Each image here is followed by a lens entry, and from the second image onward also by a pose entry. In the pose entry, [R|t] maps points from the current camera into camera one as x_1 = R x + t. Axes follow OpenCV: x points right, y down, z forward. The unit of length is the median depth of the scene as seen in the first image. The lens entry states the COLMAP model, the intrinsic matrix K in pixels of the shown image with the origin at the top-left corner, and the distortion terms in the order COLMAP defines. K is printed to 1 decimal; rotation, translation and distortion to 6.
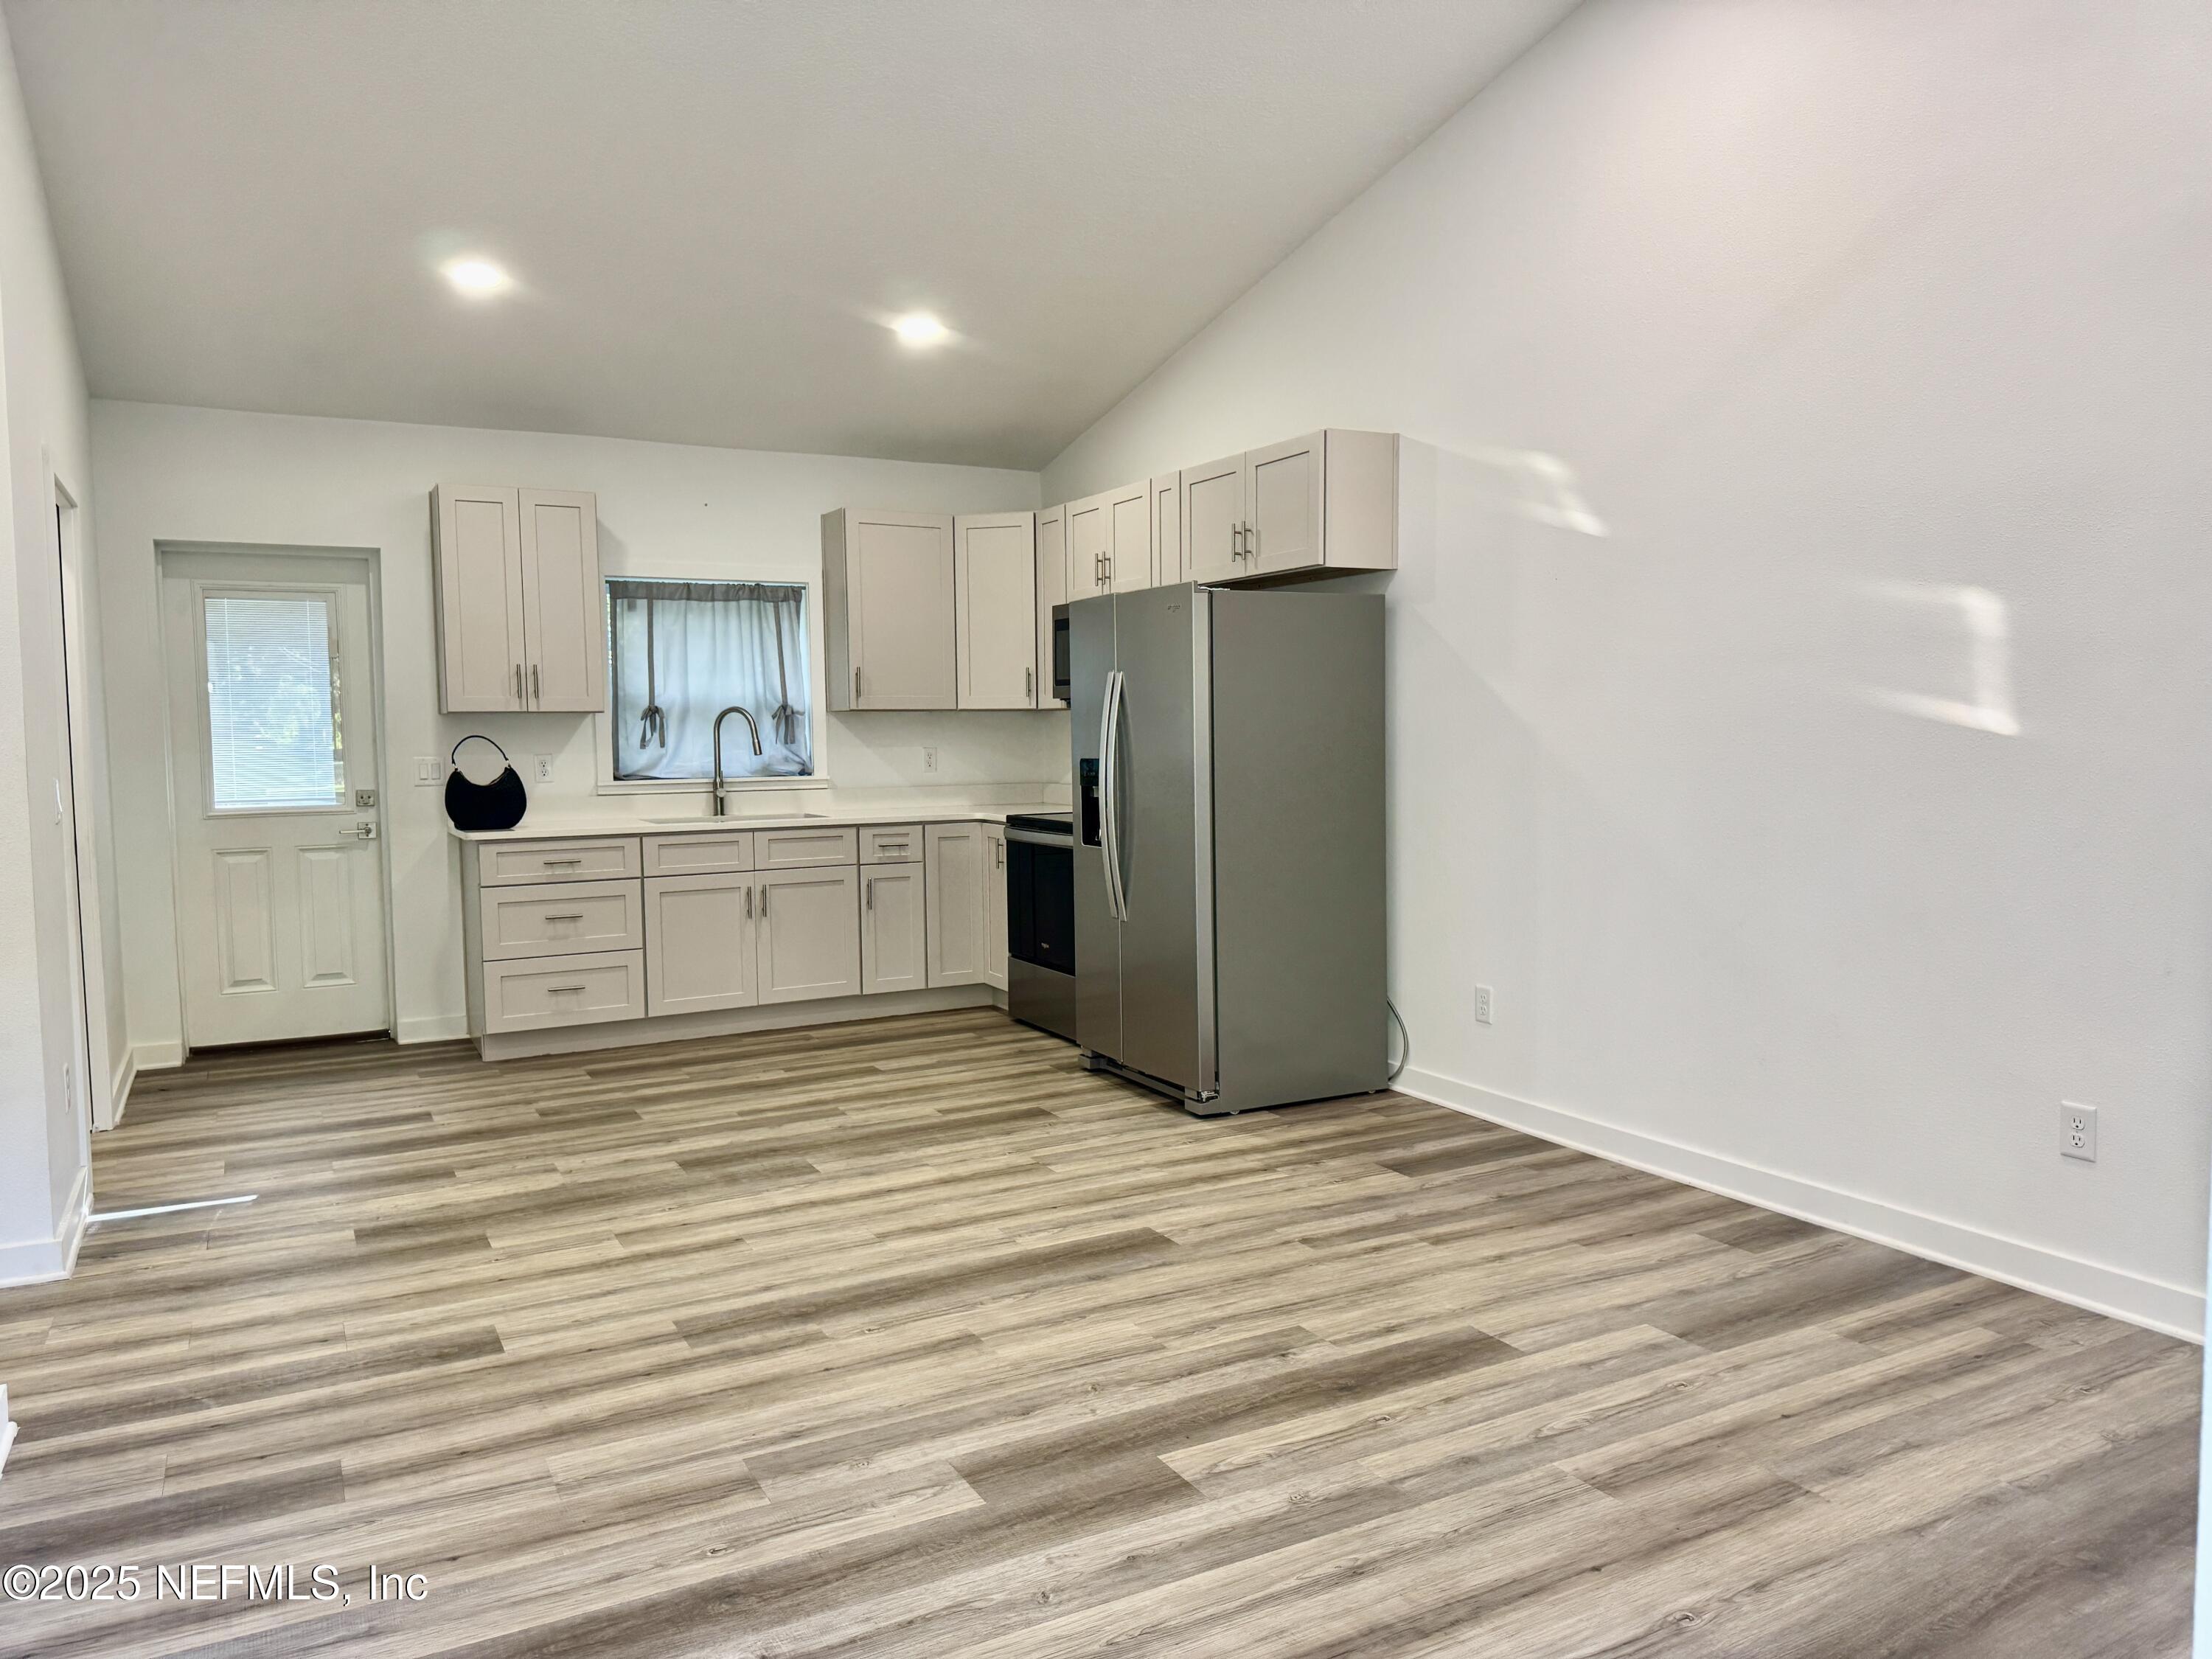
lens RADIAL K [[1564.5, 0, 1127.1], [0, 1564.5, 832.1], [0, 0, 1]] dist [0.109496, -0.202989]
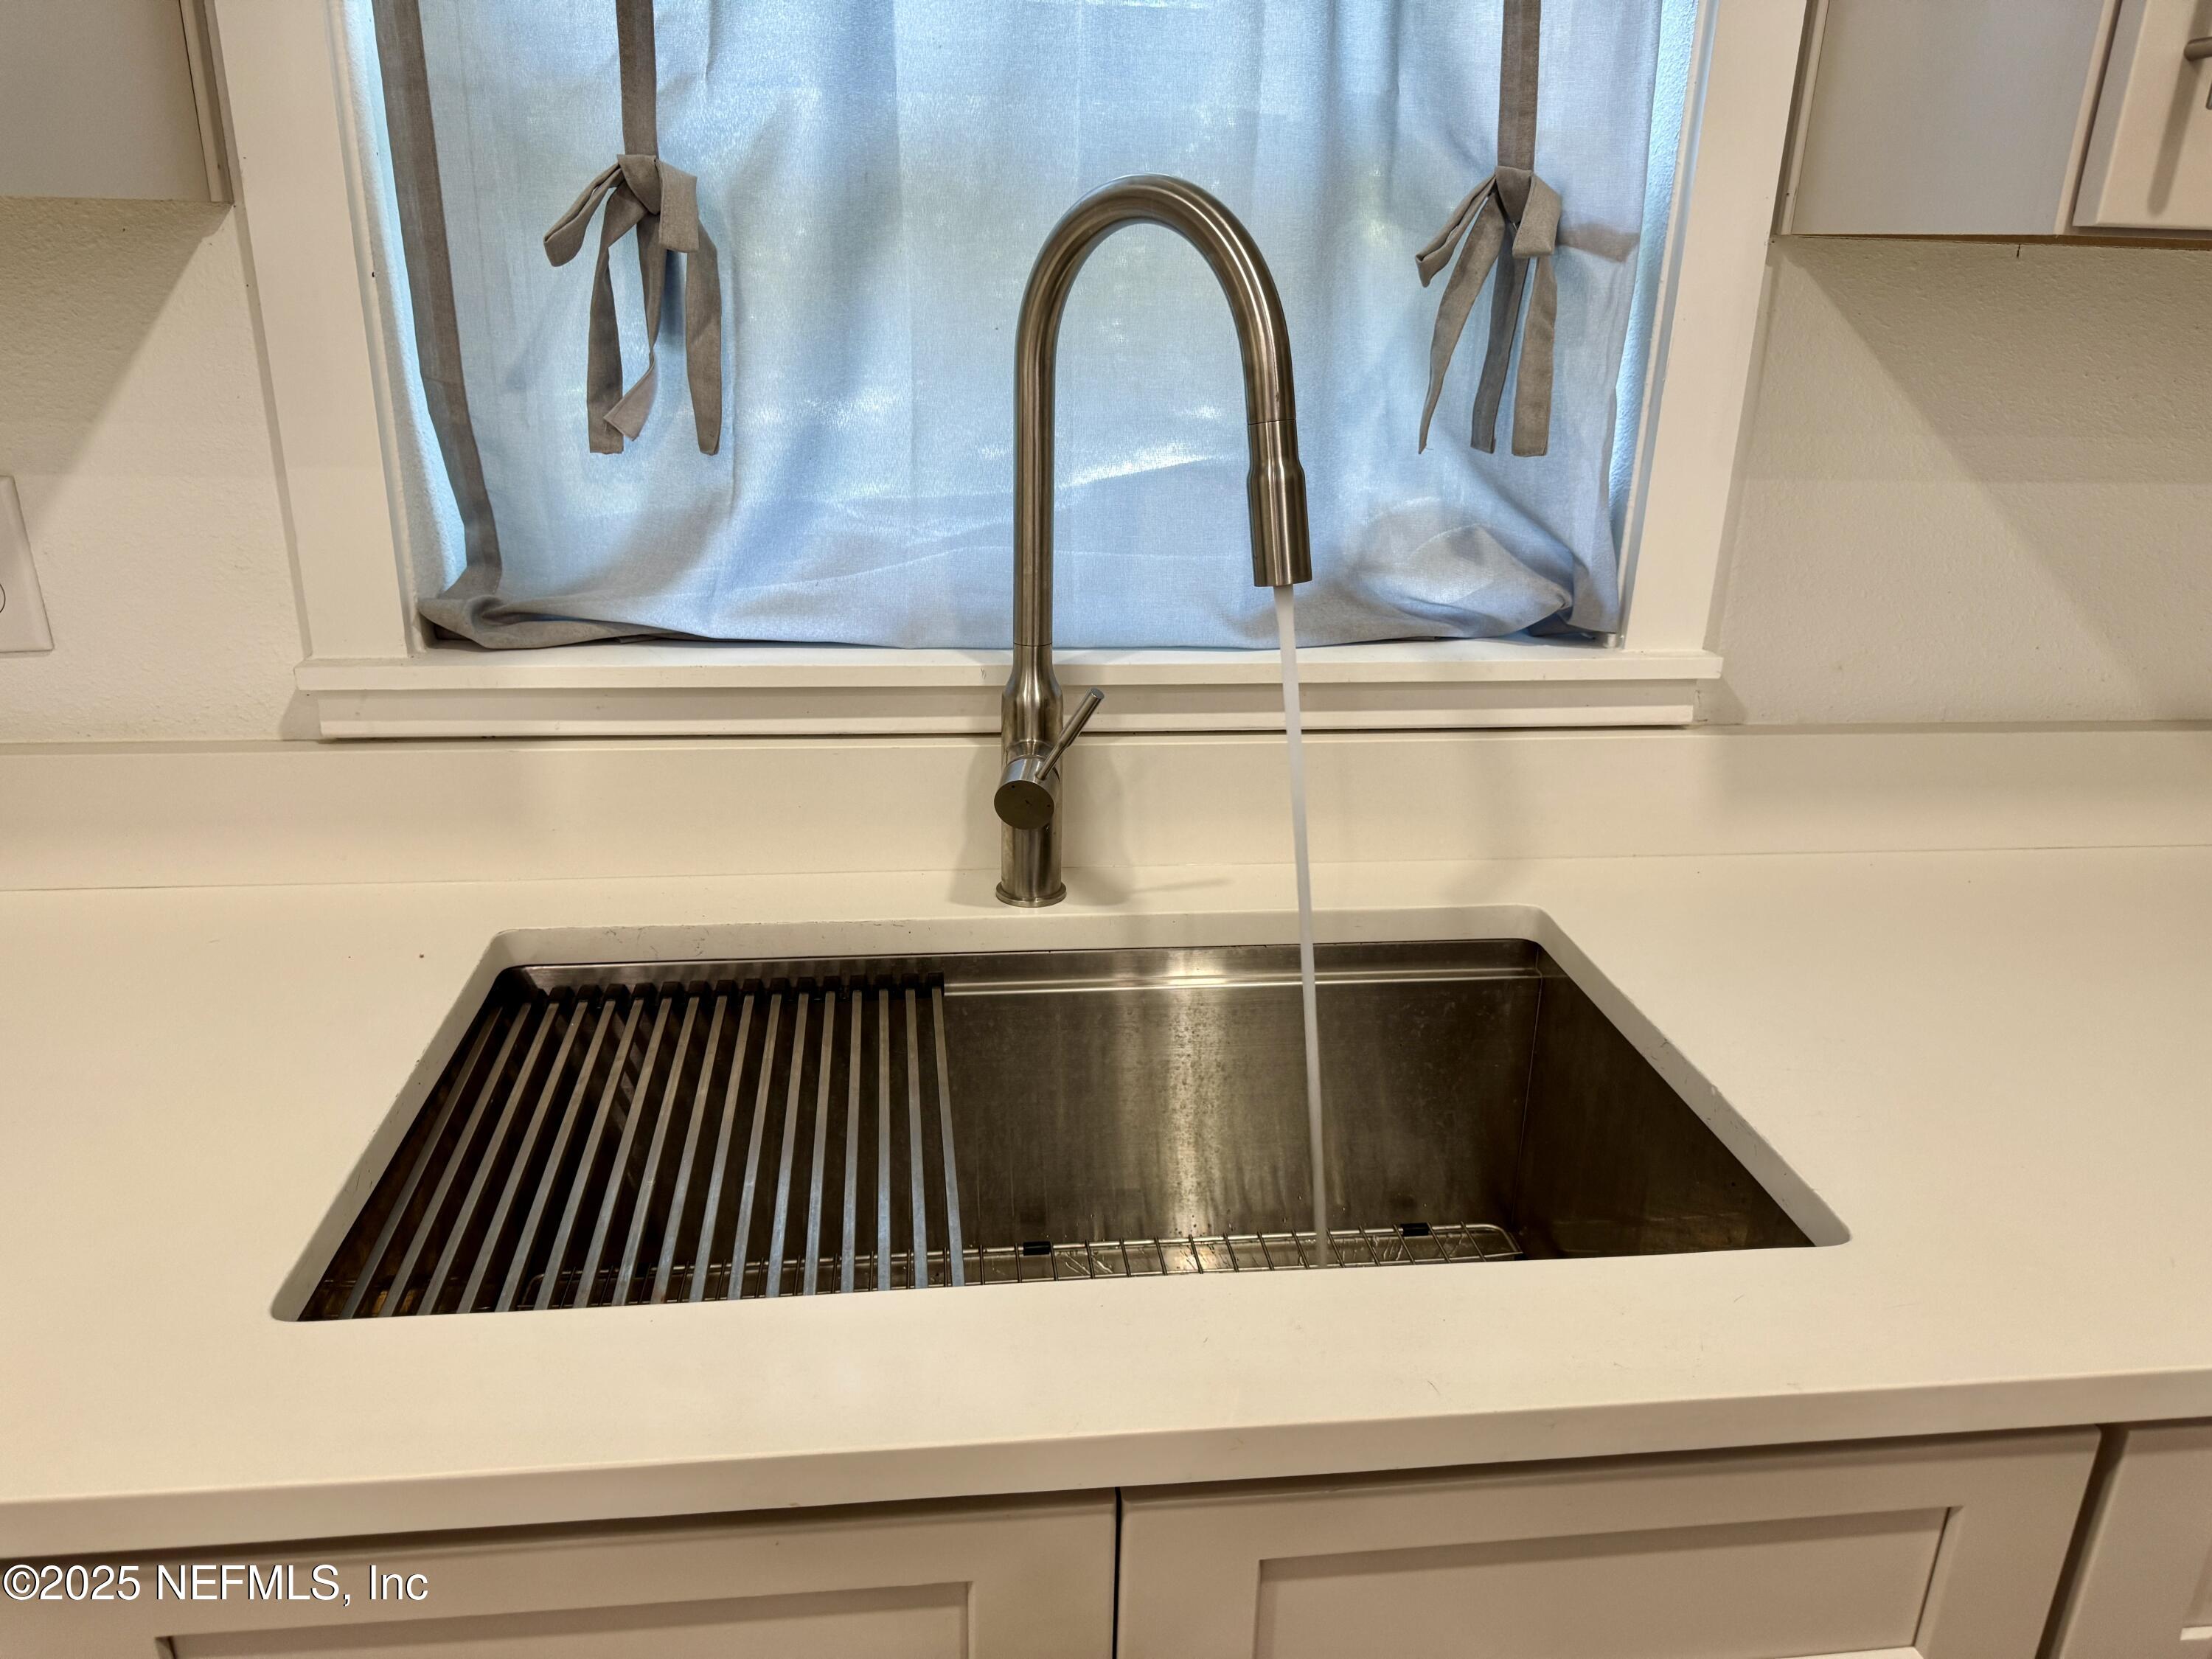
lens RADIAL K [[1564.5, 0, 1127.1], [0, 1564.5, 832.1], [0, 0, 1]] dist [0.109496, -0.202989]
pose [[0.934436, 0.158549, -0.318892, -0.202197], [-0.062779, 0.954744, 0.290727, -0.066178], [0.350555, -0.251646, 0.902101, 0.872479]]
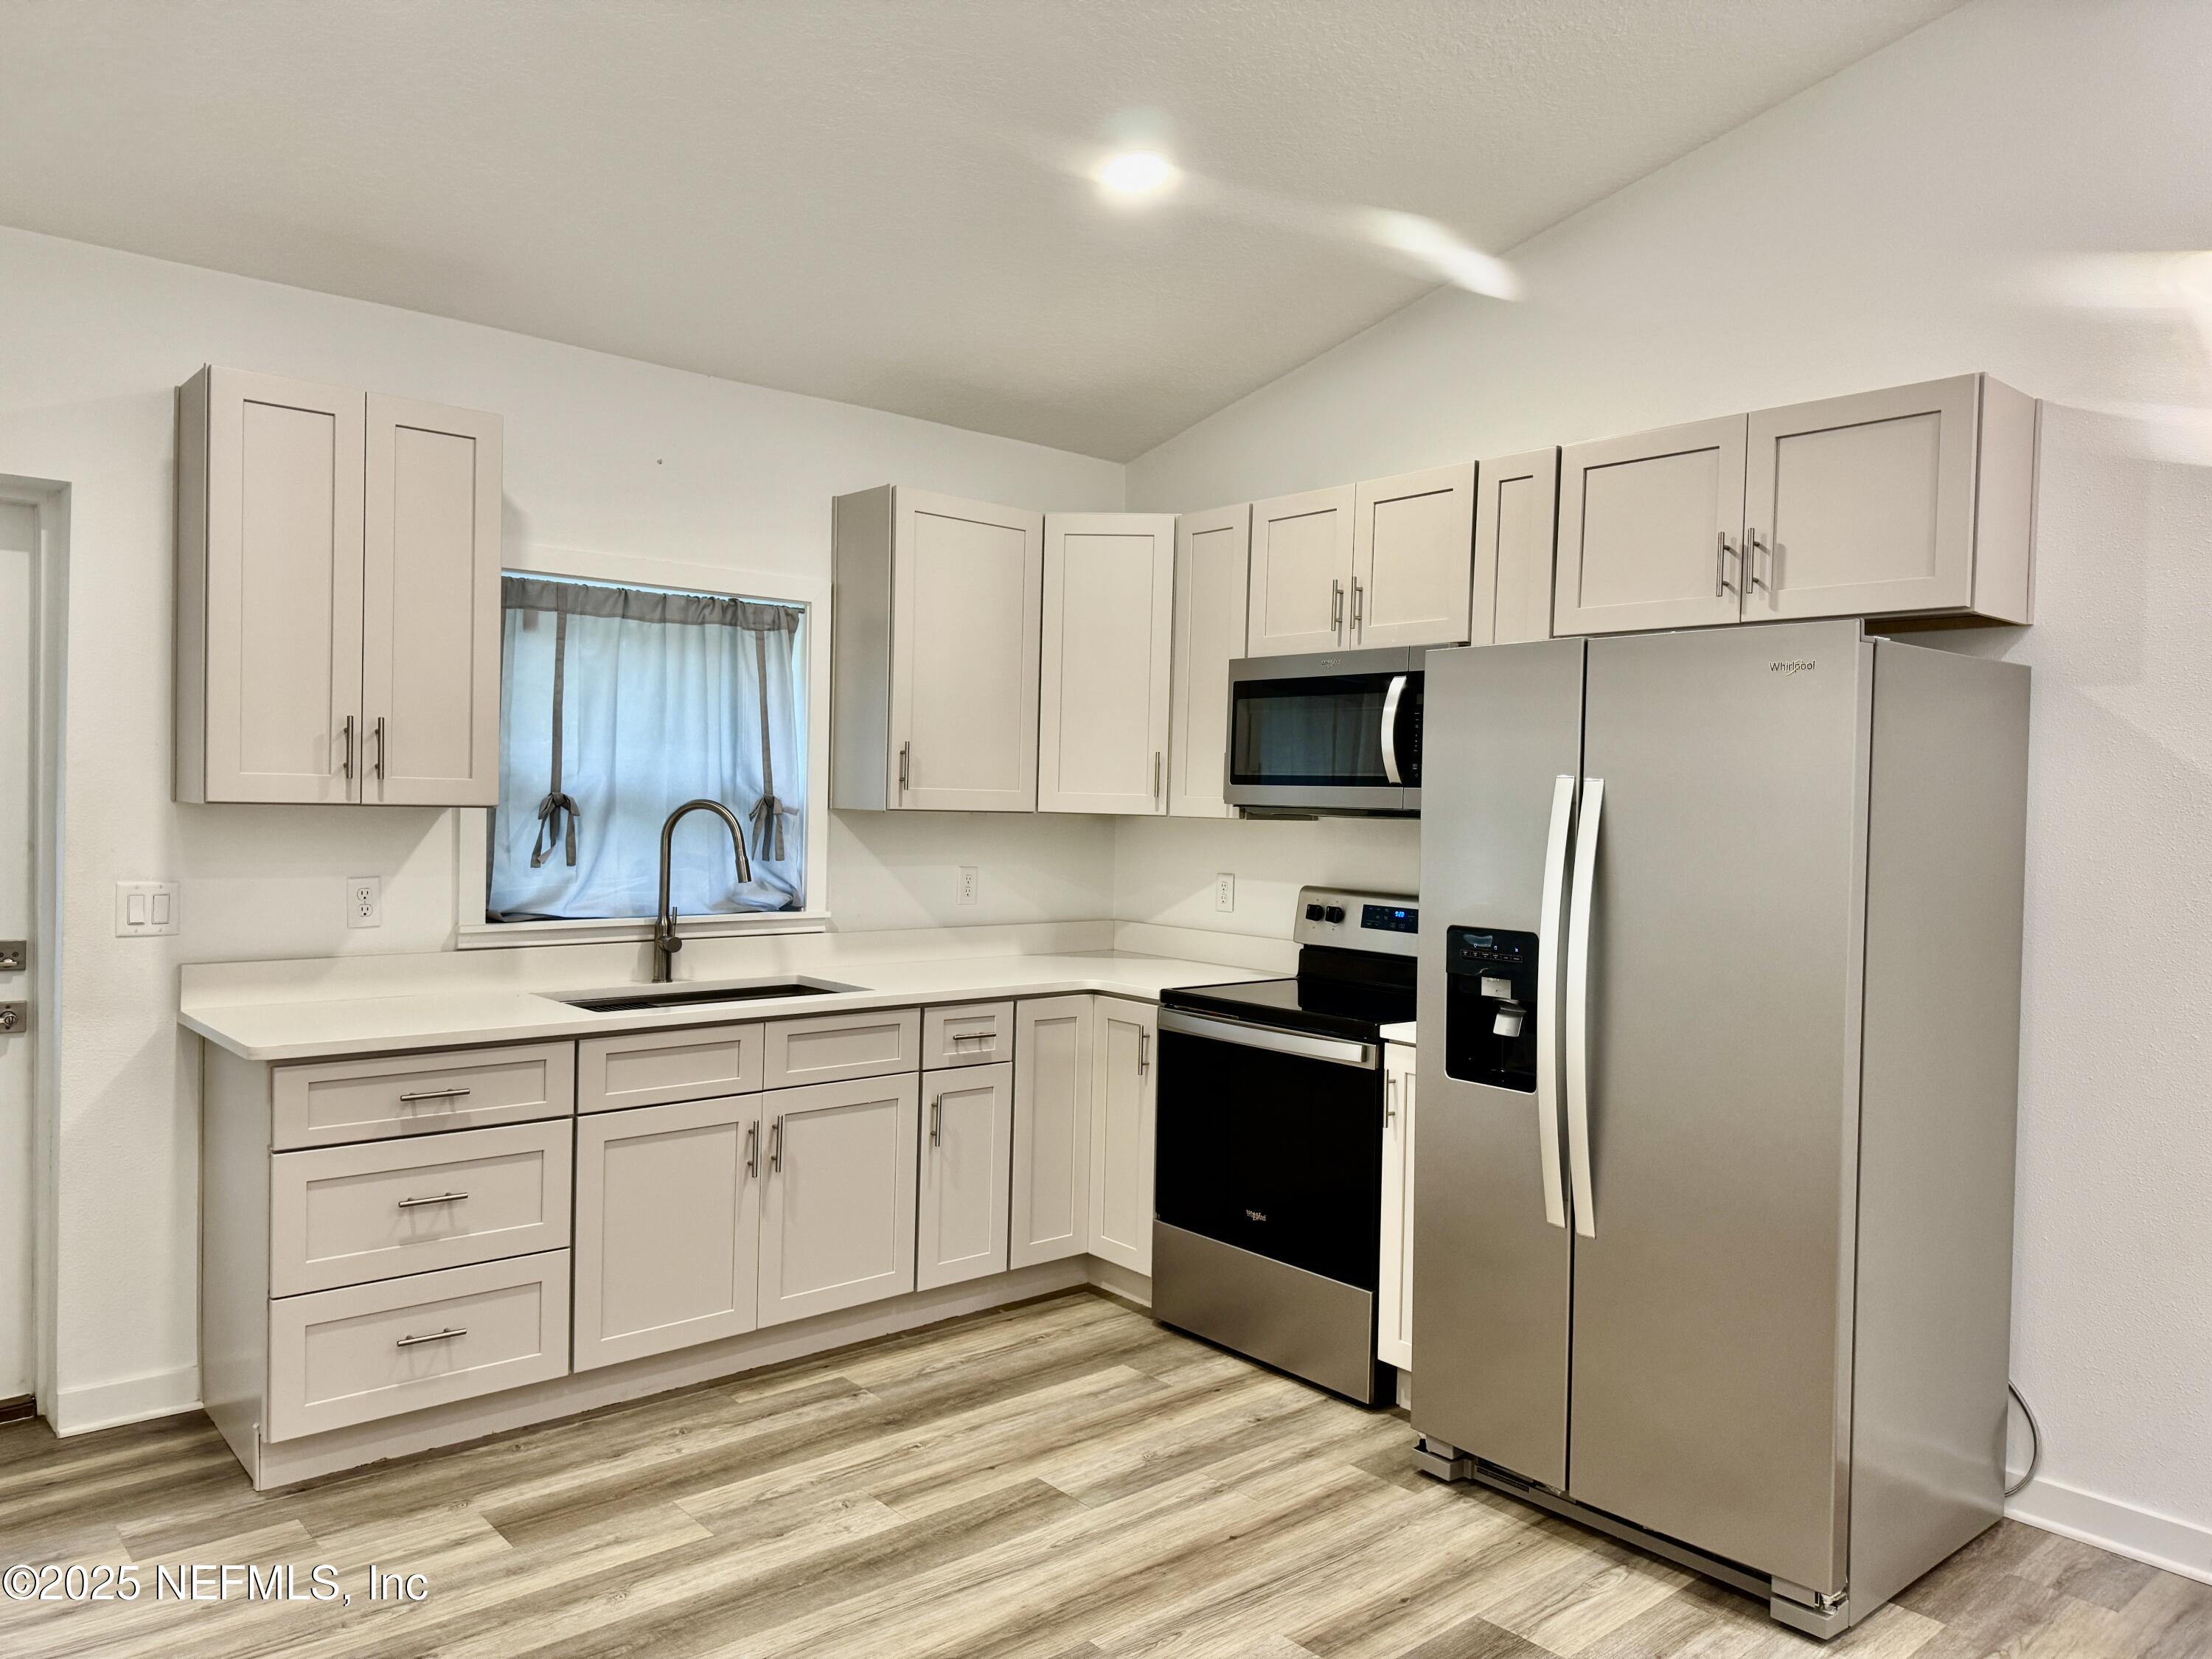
lens RADIAL K [[1563.4, 0, 1106.0], [0, 1563.4, 829.5], [0, 0, 1]] dist [0.105354, -0.136954]
pose [[0.976115, 0.029285, 0.215273, -0.229638], [-0.019395, 0.998663, -0.047915, -0.043296], [-0.216388, 0.042595, 0.975378, 0.390278]]
